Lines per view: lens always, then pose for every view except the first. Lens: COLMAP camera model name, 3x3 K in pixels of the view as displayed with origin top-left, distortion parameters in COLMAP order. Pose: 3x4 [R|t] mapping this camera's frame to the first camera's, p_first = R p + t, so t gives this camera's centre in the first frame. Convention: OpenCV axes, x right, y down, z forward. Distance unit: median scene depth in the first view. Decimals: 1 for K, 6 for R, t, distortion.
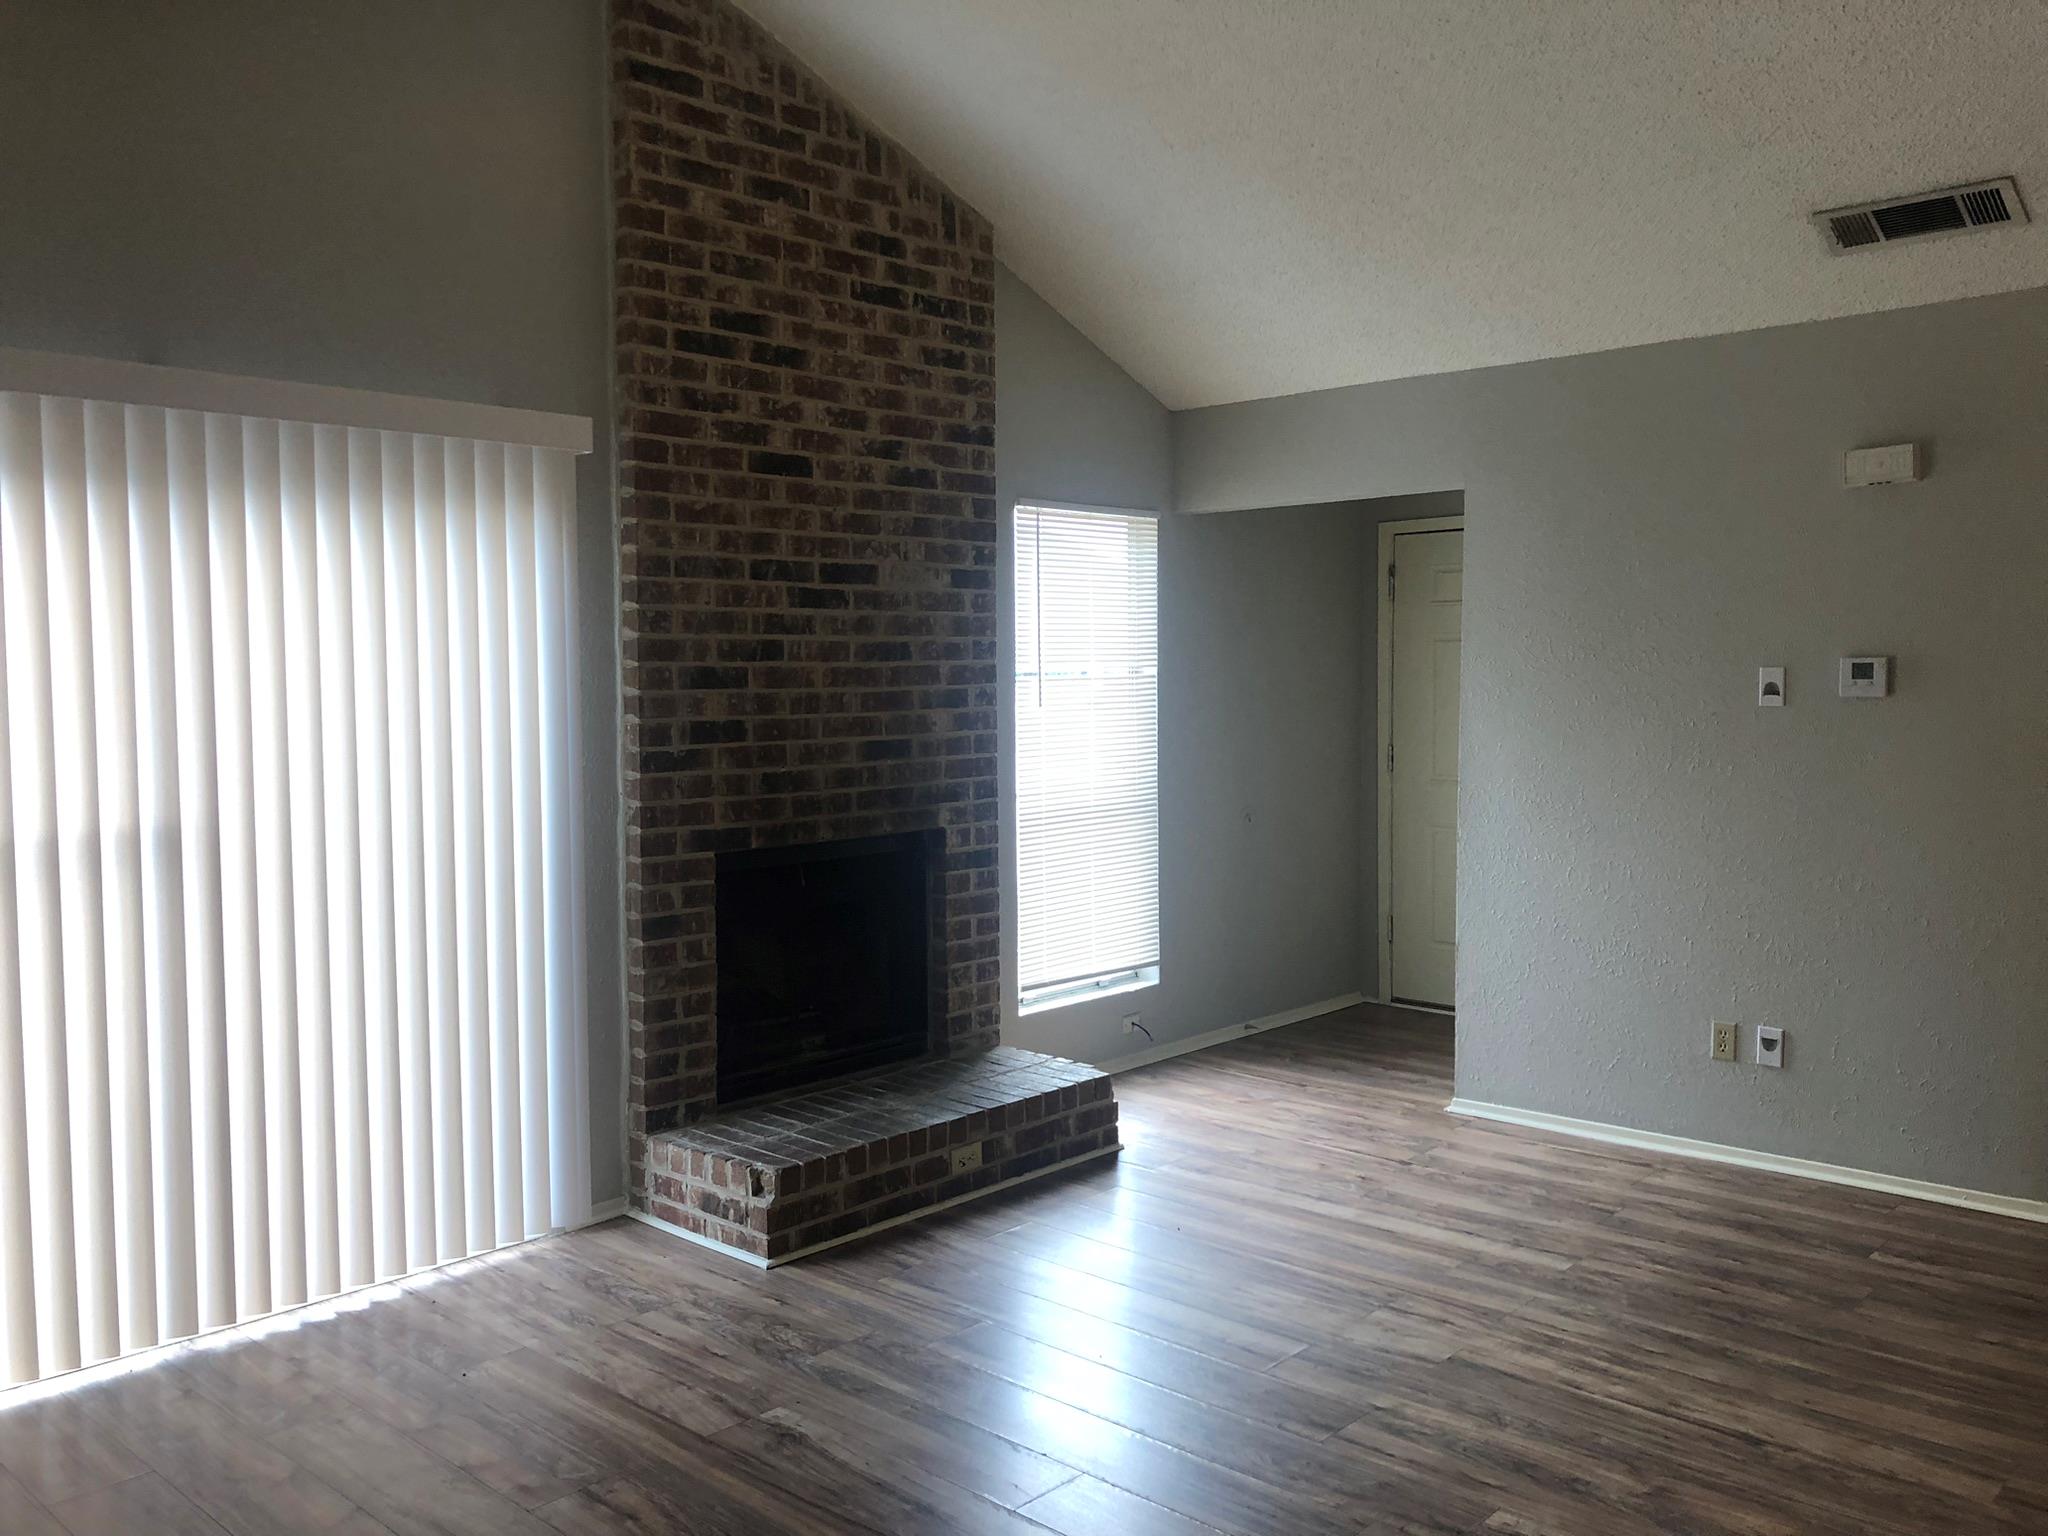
lens RADIAL K [[1691.9, 0, 1039.2], [0, 1691.9, 765.6], [0, 0, 1]] dist [0.046977, -0.037266]
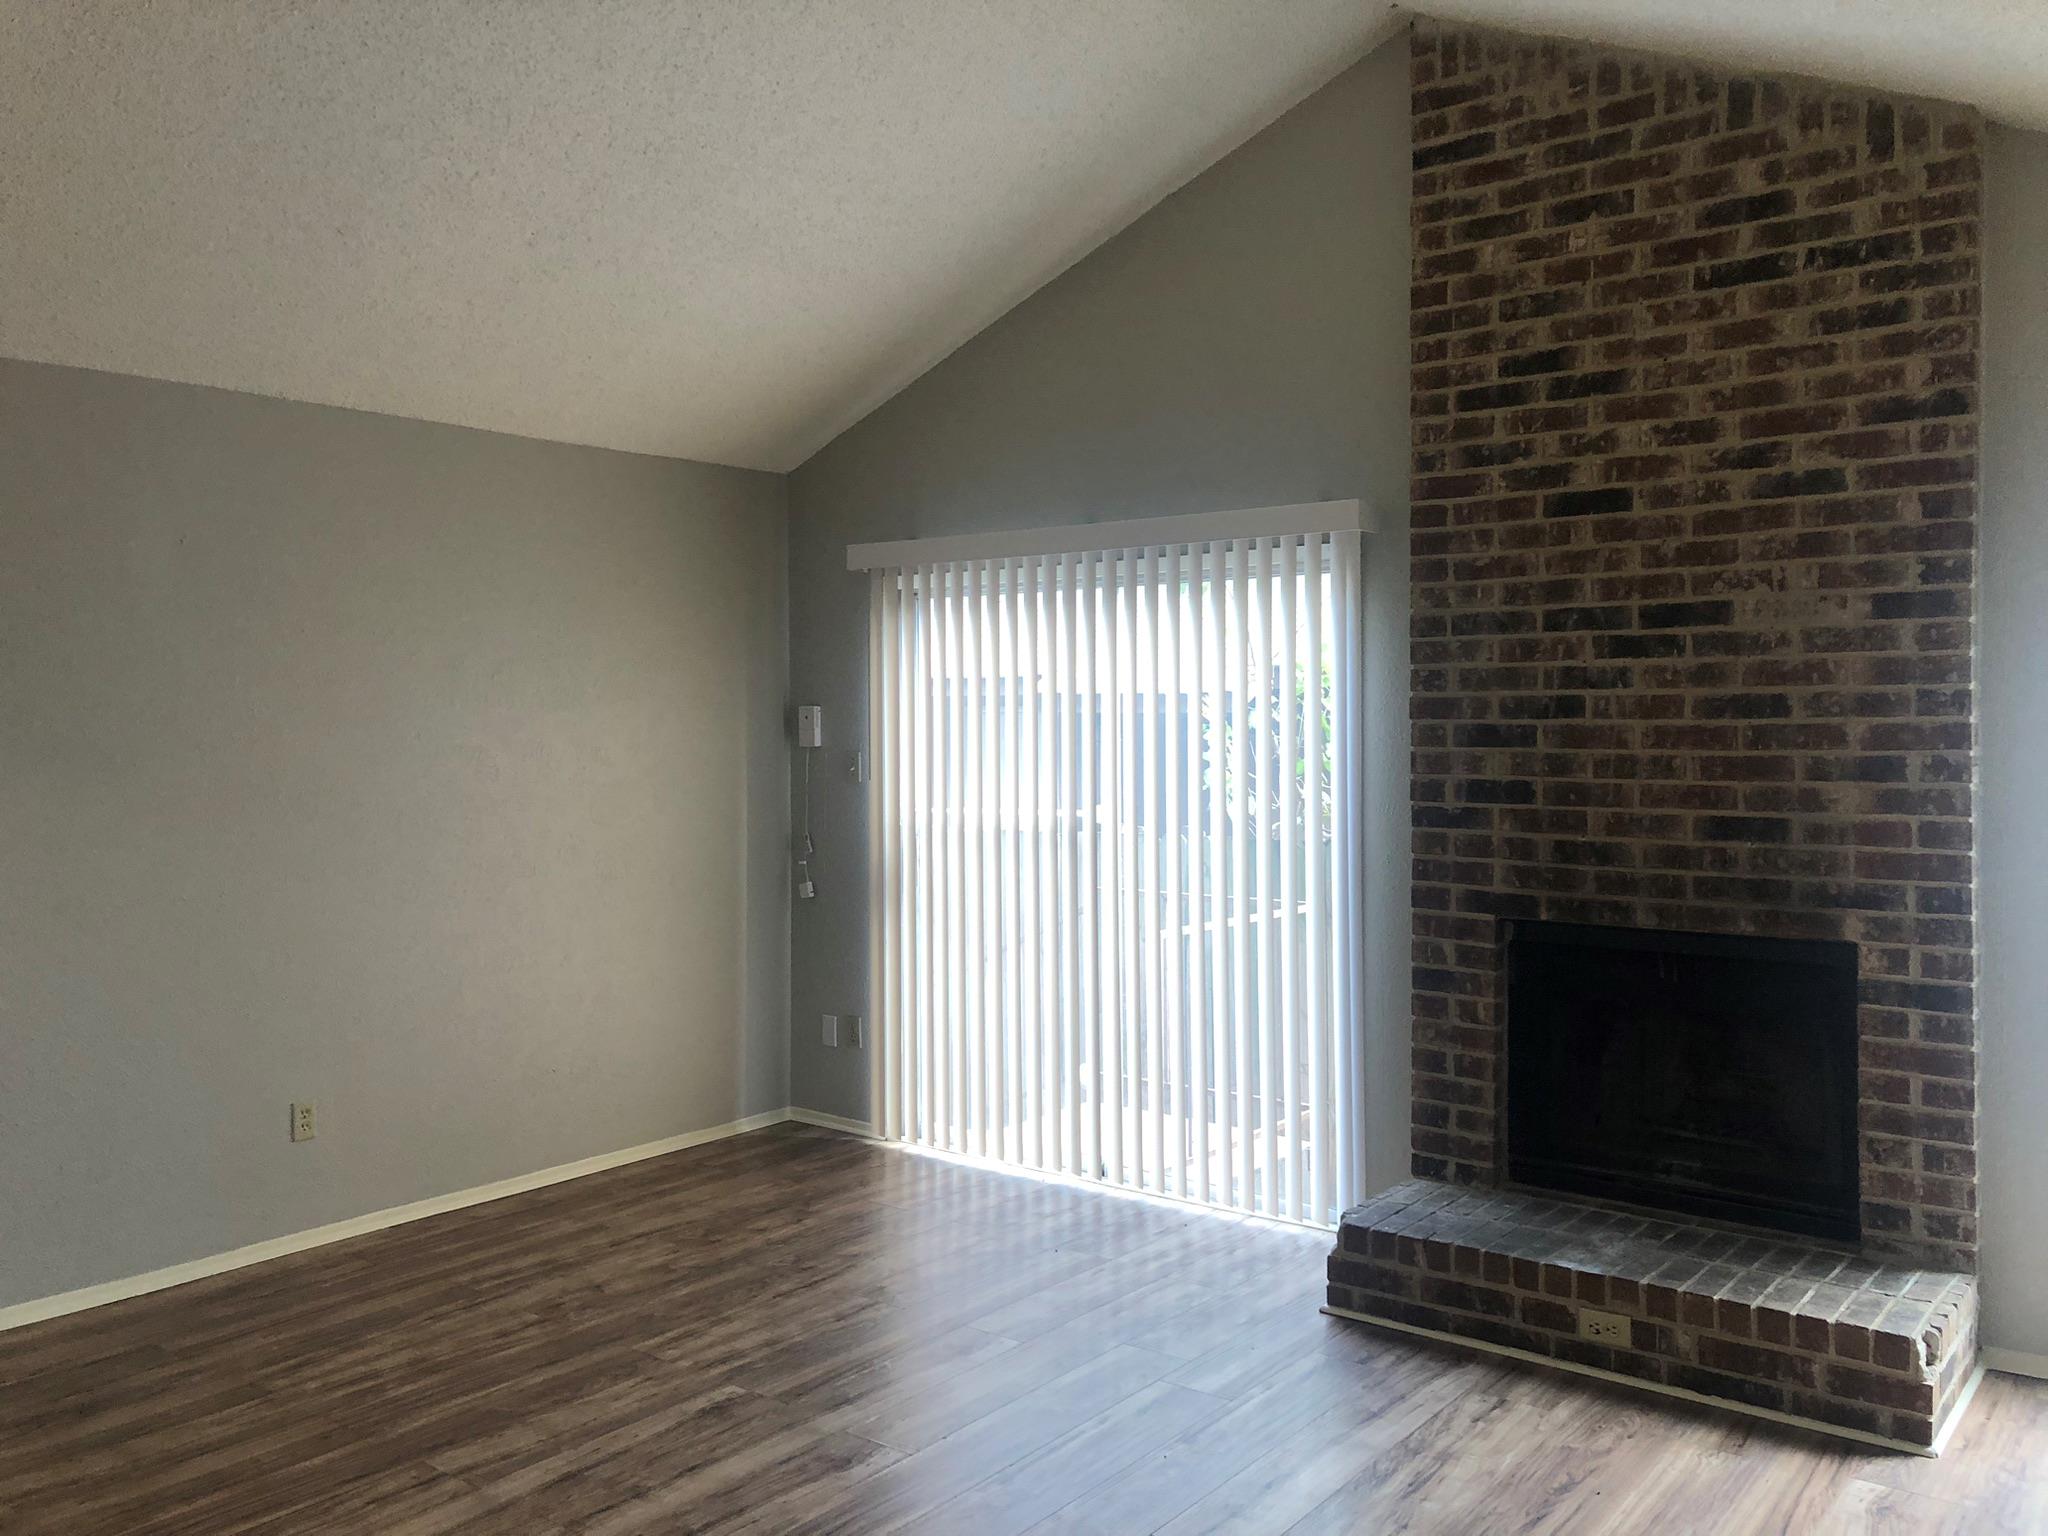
lens RADIAL K [[1691.9, 0, 1029.0], [0, 1691.9, 776.2], [0, 0, 1]] dist [0.046977, -0.037266]
pose [[0.085482, 0.028596, -0.995929, 0.772075], [-0.067800, 0.997438, 0.022820, -0.033419], [0.994030, 0.065573, 0.087202, 0.664061]]
